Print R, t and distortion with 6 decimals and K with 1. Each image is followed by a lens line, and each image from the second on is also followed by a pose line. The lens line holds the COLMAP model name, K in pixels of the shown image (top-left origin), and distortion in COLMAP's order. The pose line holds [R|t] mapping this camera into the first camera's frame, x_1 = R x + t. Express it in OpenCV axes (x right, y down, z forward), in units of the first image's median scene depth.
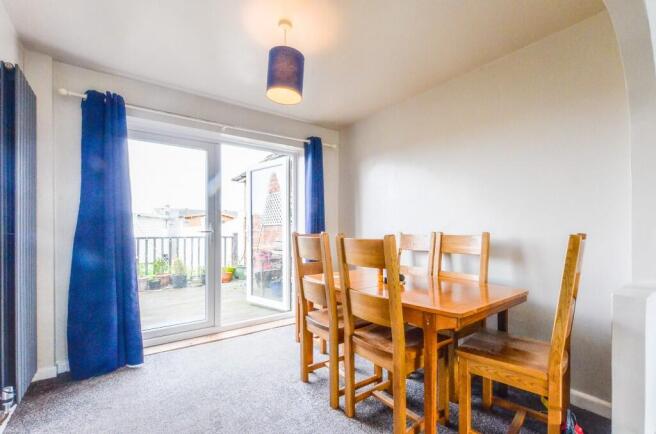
lens RADIAL K [[310.5, 0, 327.8], [0, 310.5, 227.8], [0, 0, 1]] dist [0.001067, 0.000040]
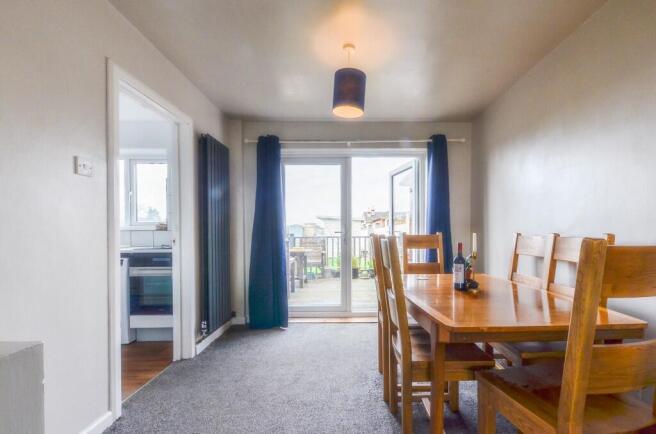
lens RADIAL K [[297.1, 0, 328.9], [0, 297.1, 234.9], [0, 0, 1]] dist [-0.002045, -0.000323]
pose [[0.793492, 0.006217, -0.608550, 0.288930], [0.007562, 0.999770, 0.020073, -0.001029], [0.608534, -0.020530, 0.793262, 0.058806]]
